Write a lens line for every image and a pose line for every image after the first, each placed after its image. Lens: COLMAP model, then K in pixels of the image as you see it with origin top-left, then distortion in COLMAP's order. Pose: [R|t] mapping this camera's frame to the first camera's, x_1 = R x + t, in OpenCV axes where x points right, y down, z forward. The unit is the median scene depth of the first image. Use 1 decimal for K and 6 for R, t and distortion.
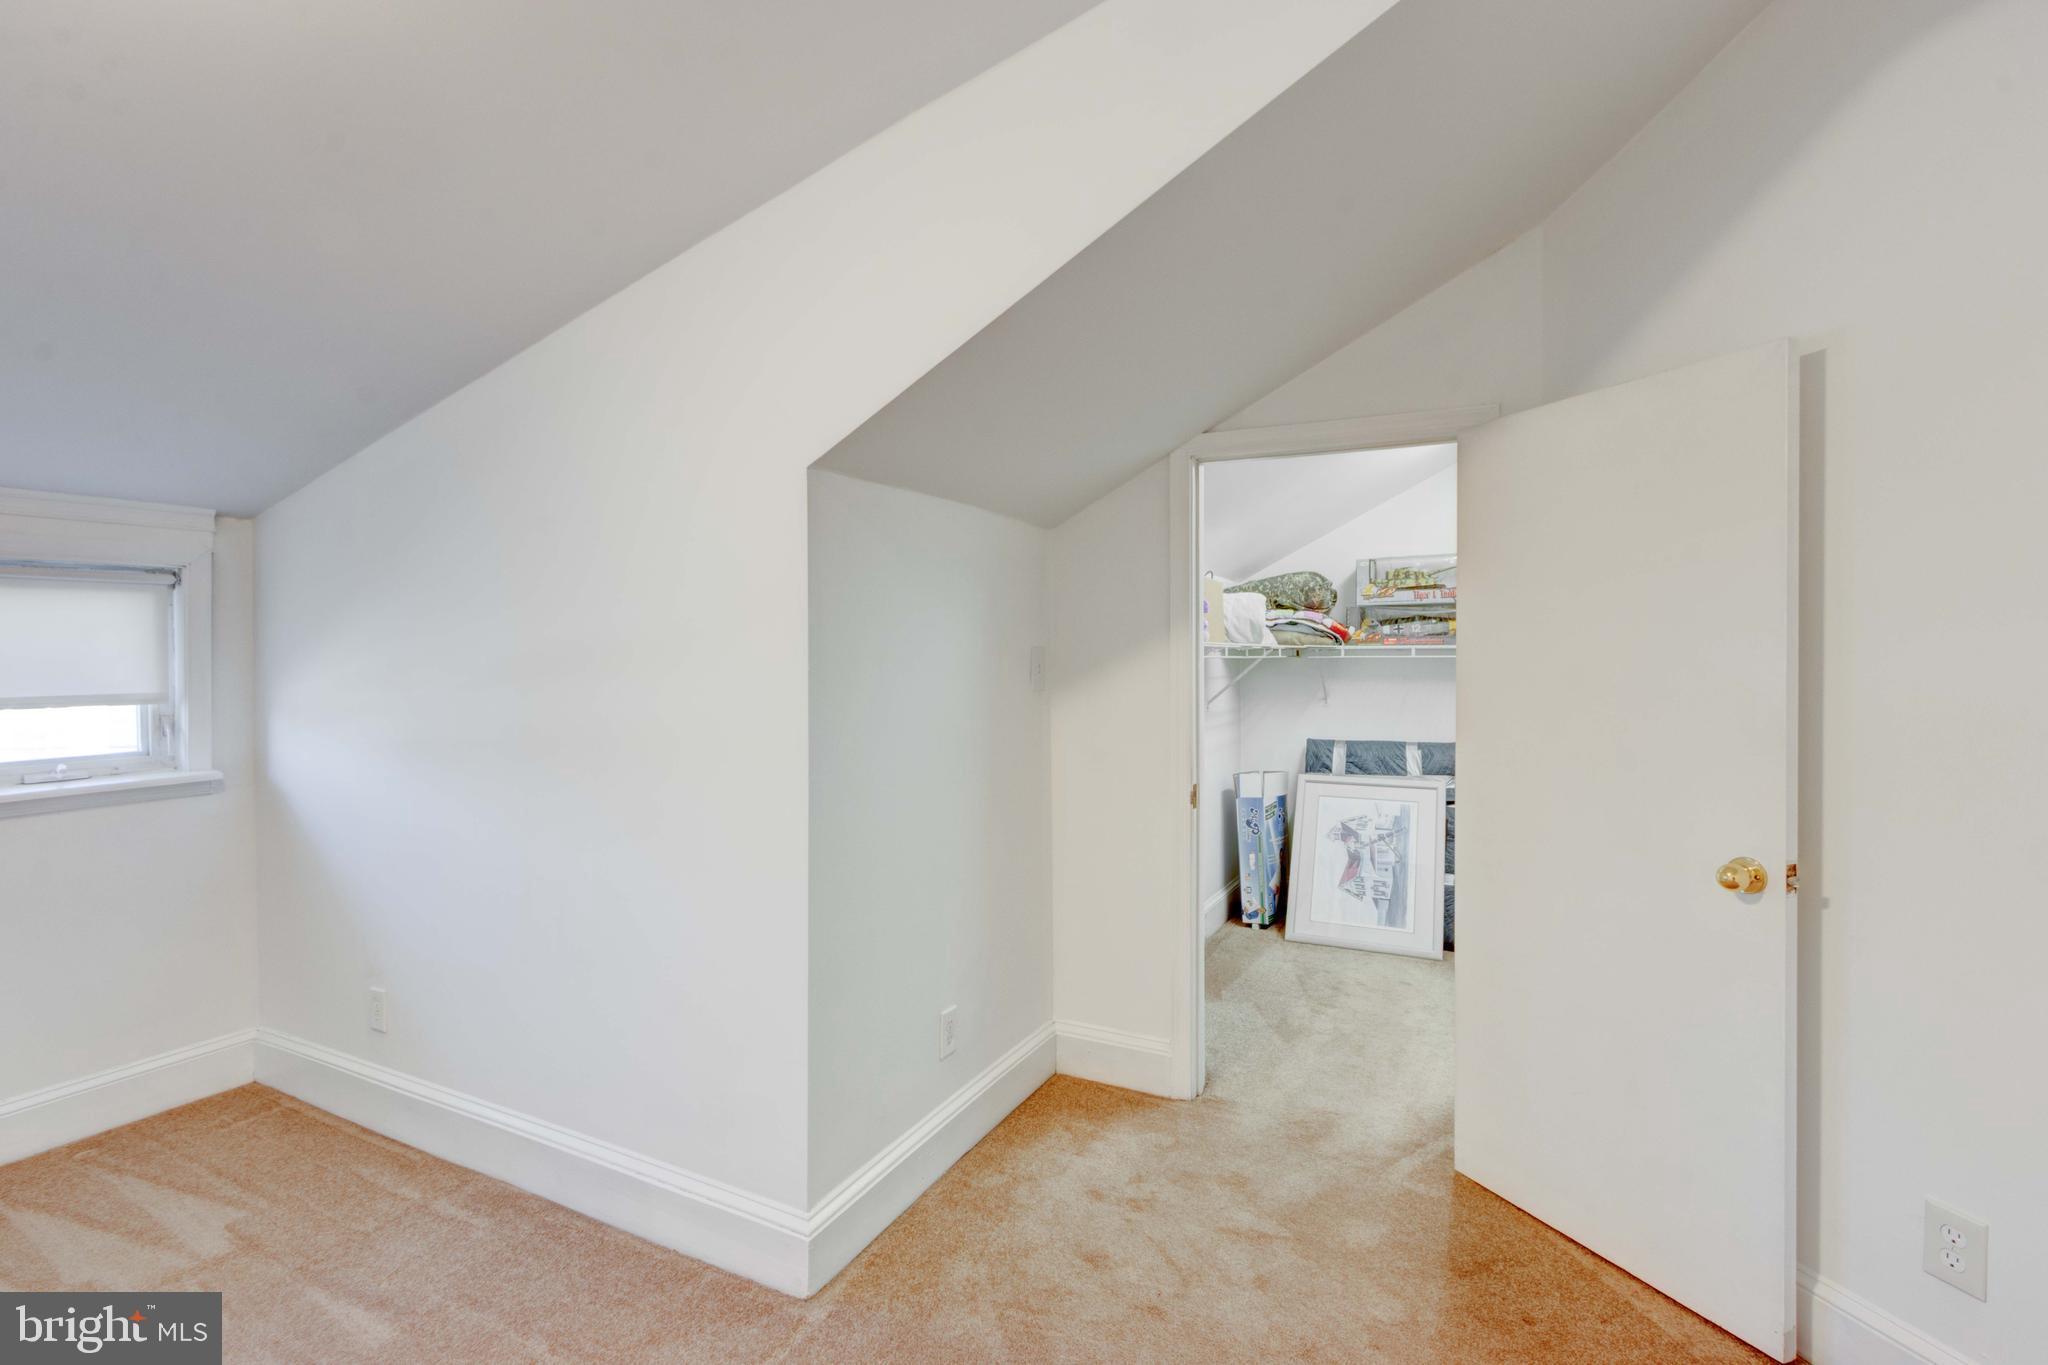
lens RADIAL K [[945.3, 0, 1026.5], [0, 945.3, 665.2], [0, 0, 1]] dist [0.007619, -0.001676]
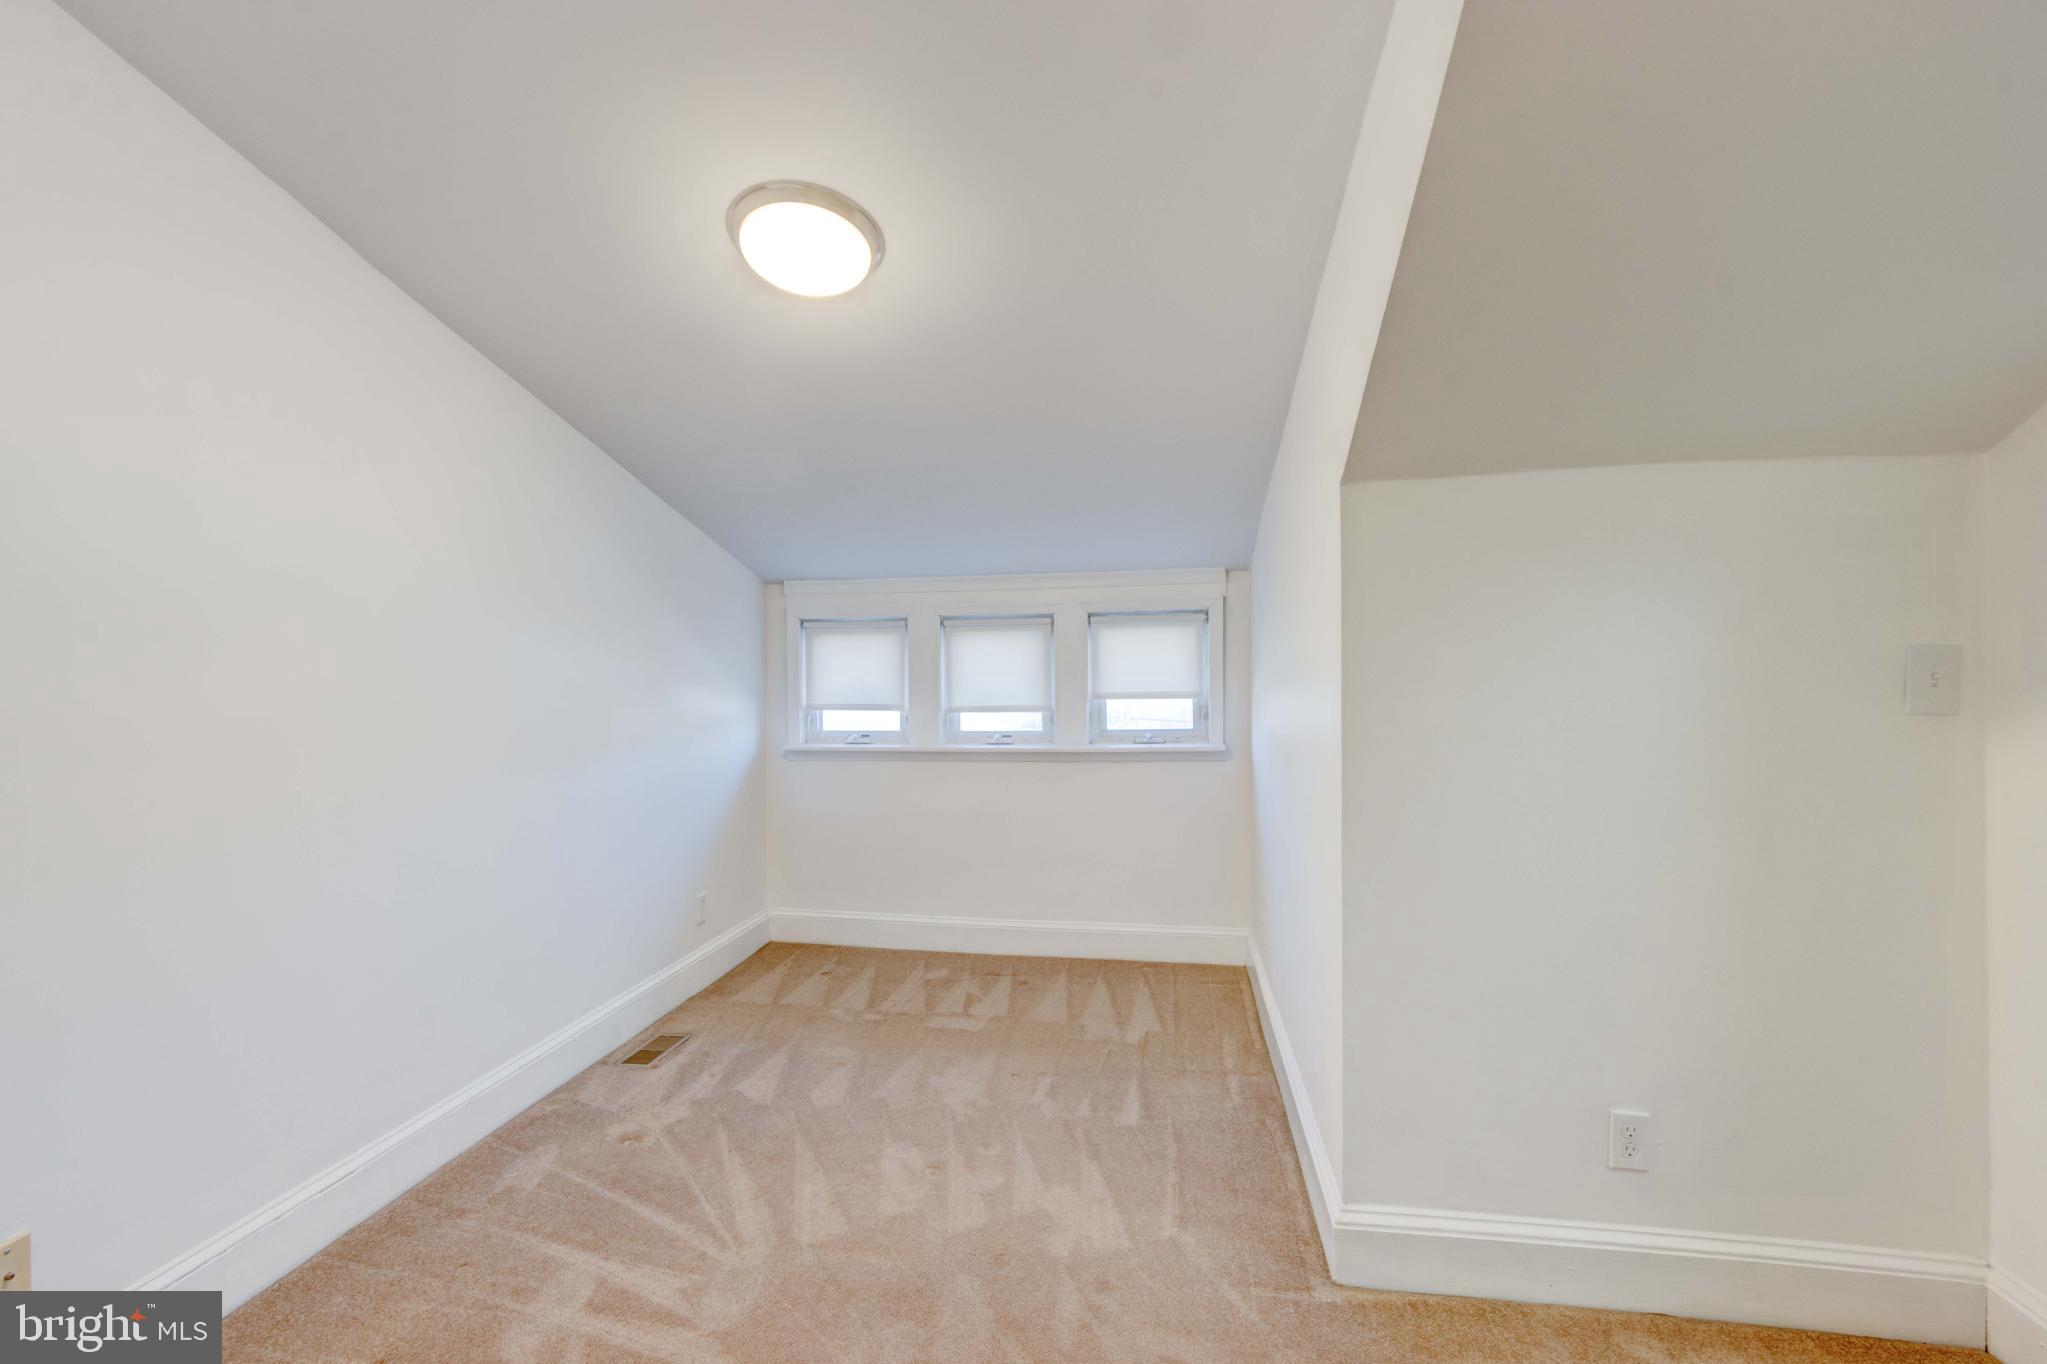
lens RADIAL K [[944.9, 0, 1030.1], [0, 944.9, 682.9], [0, 0, 1]] dist [0.007619, -0.001676]
pose [[0.341725, 0.015884, -0.939666, 0.458640], [-0.012949, 0.999842, 0.012192, 0.000621], [0.939711, 0.008001, 0.341877, 0.238407]]
